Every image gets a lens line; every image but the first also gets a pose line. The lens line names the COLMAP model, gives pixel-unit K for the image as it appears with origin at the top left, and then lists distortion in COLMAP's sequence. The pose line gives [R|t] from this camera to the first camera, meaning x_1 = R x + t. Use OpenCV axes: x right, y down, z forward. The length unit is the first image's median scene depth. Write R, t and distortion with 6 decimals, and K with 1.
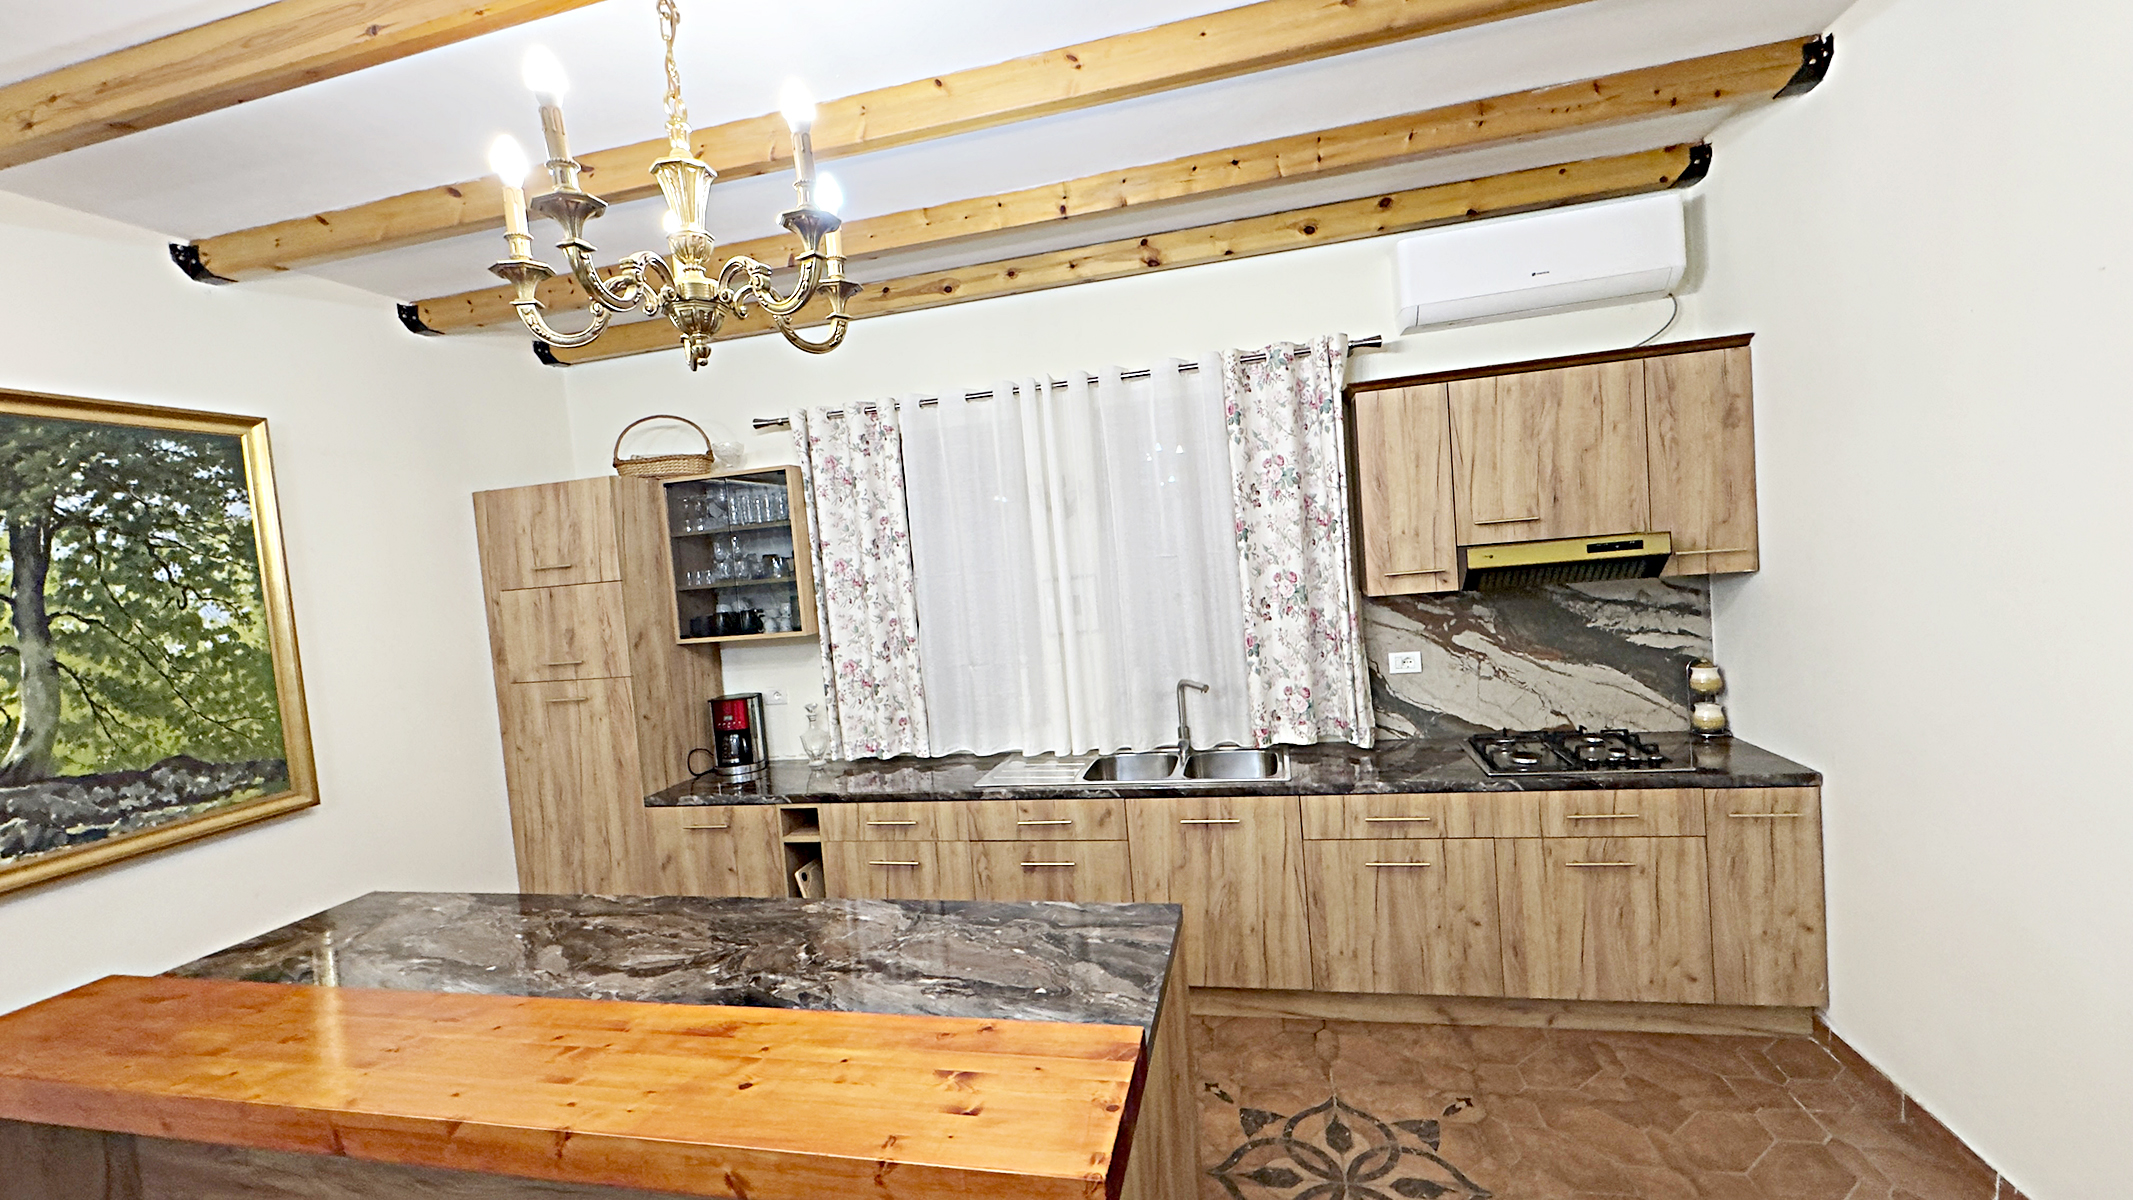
lens RADIAL K [[853.2, 0, 1066.8], [0, 853.2, 602.1], [0, 0, 1]] dist [-0.001765, 0.000036]
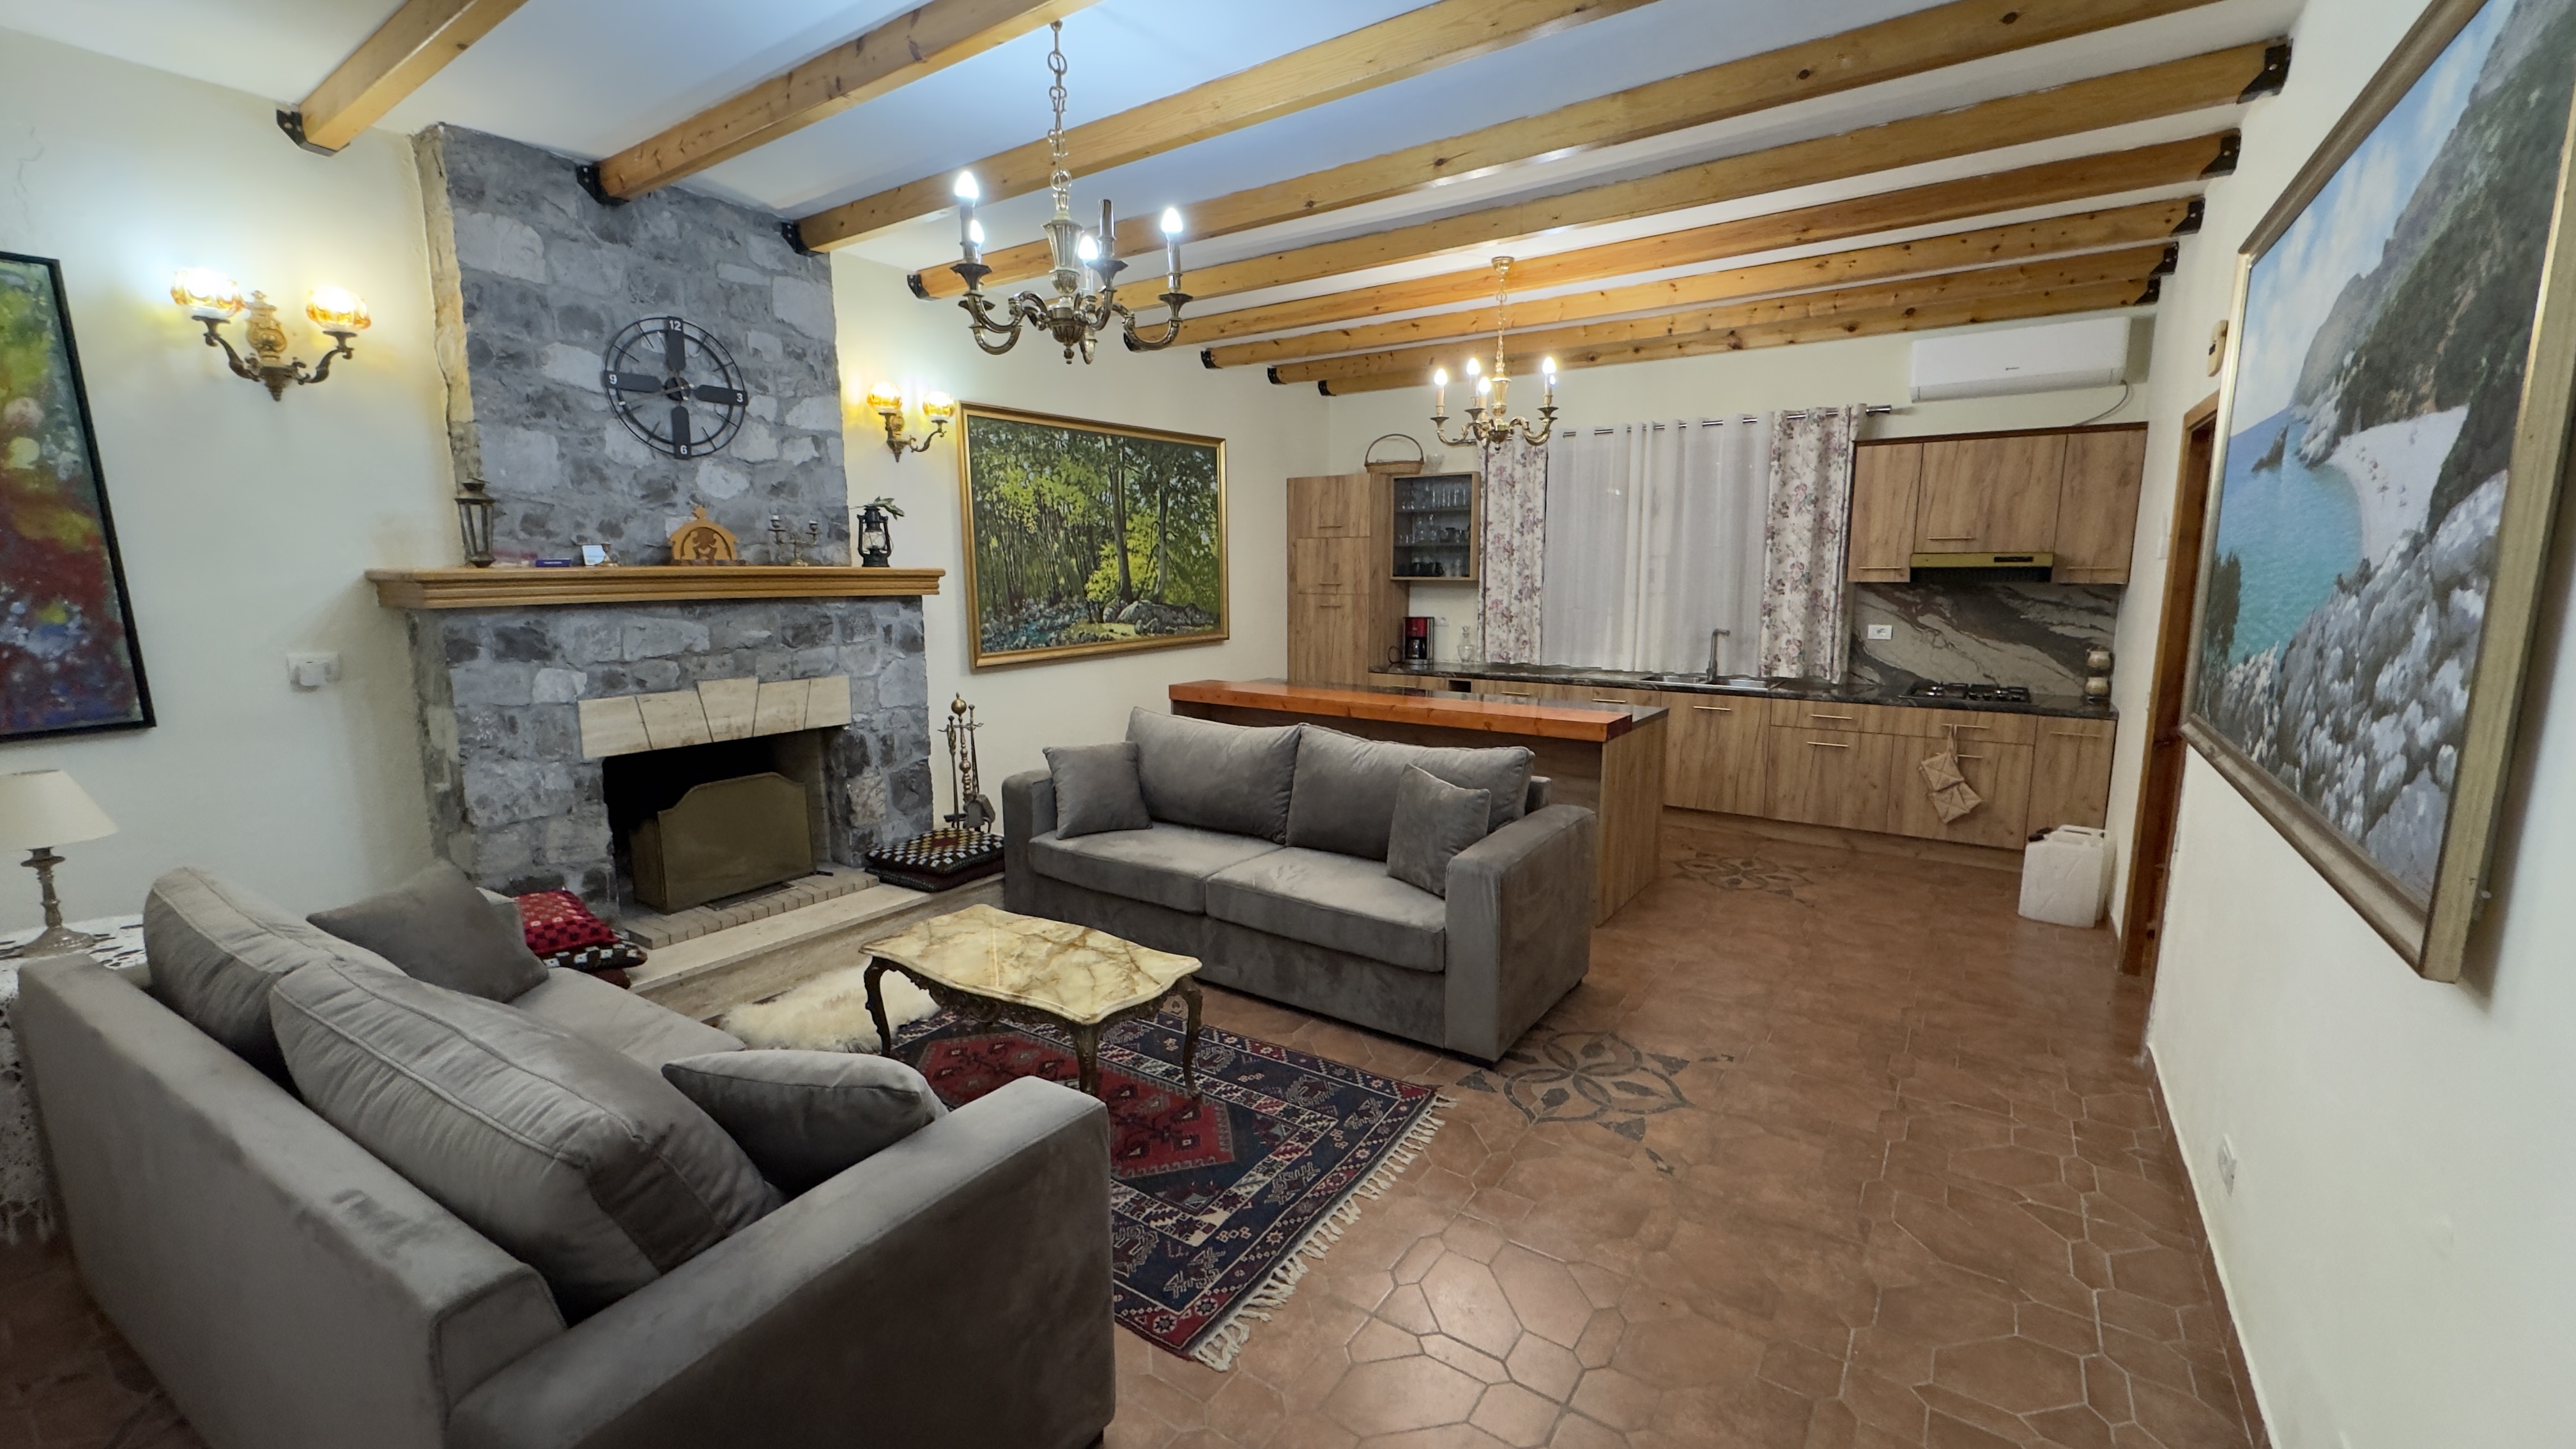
lens RADIAL K [[1030.4, 0, 1288.4], [0, 1030.4, 727.1], [0, 0, 1]] dist [-0.001765, 0.000036]
pose [[0.926899, 0.136805, -0.349488, 0.107746], [-0.093355, 0.985972, 0.138362, 0.091649], [0.363514, -0.095621, 0.926668, -1.146516]]
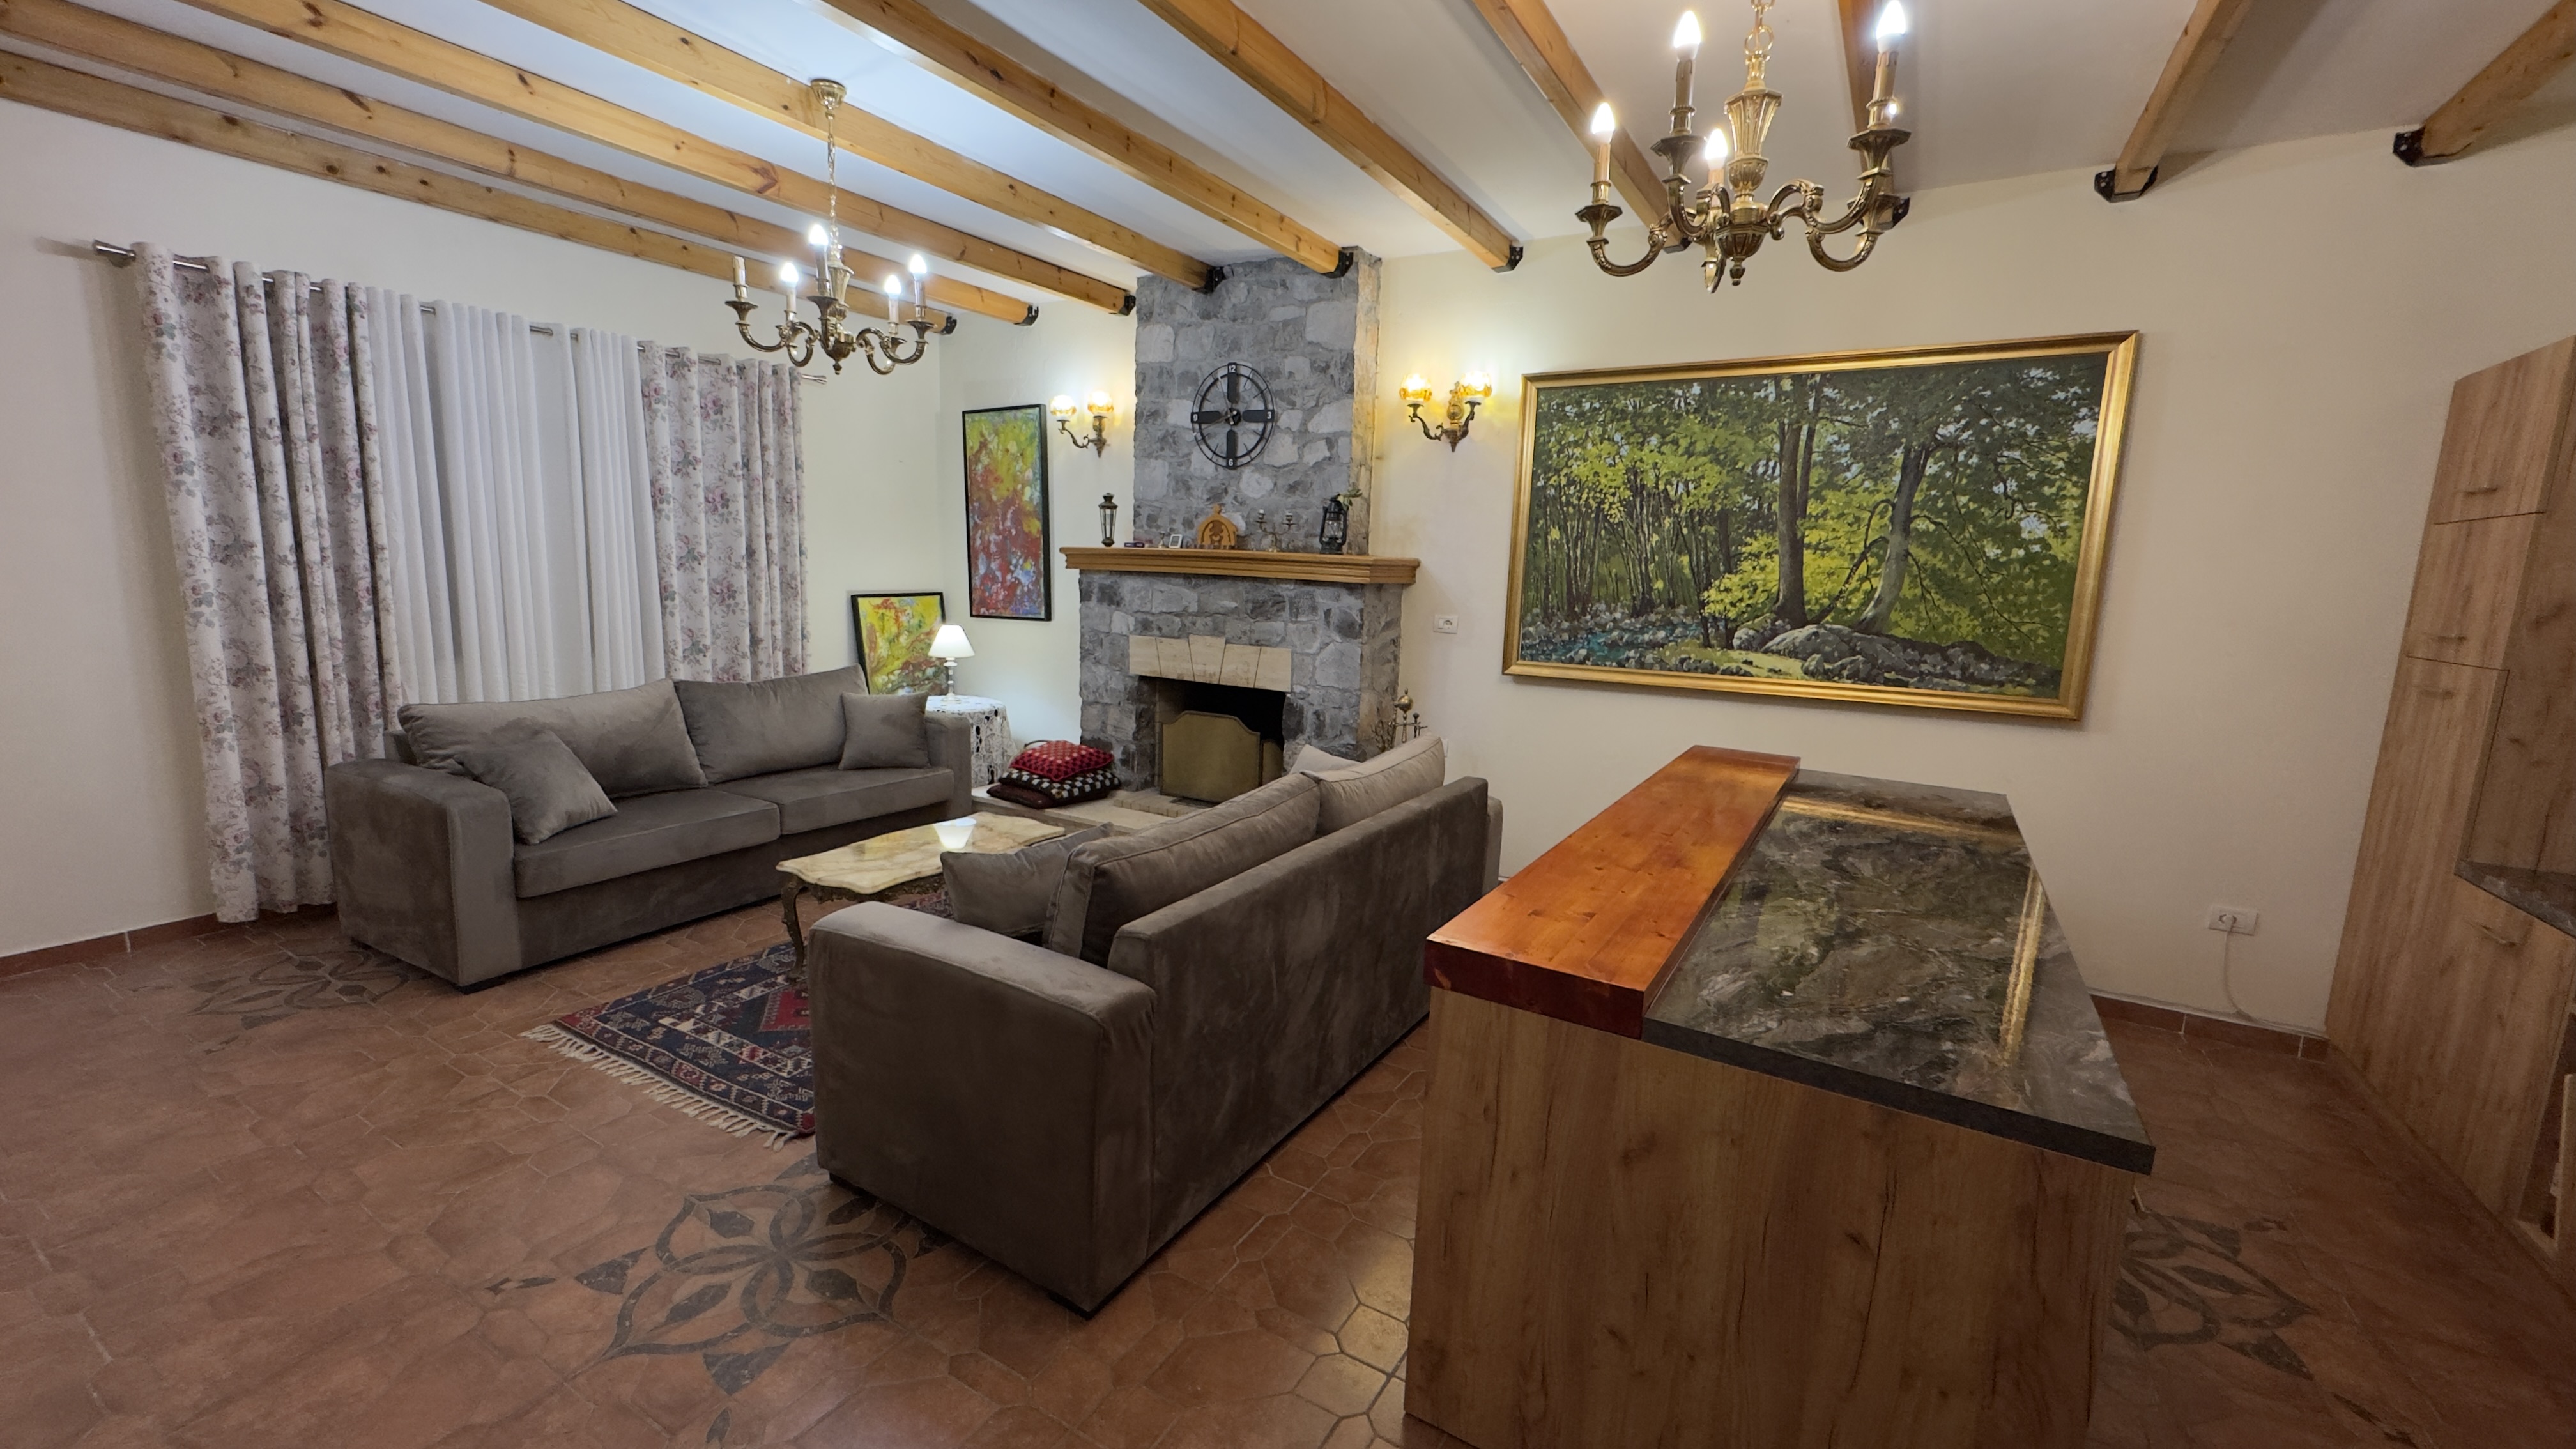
lens RADIAL K [[1030.4, 0, 1288.4], [0, 1030.4, 727.1], [0, 0, 1]] dist [-0.001765, 0.000036]
pose [[-0.313296, 0.217675, -0.924372, 0.551276], [-0.059650, 0.966943, 0.247917, -0.006182], [0.947780, 0.132811, -0.289955, 0.445925]]
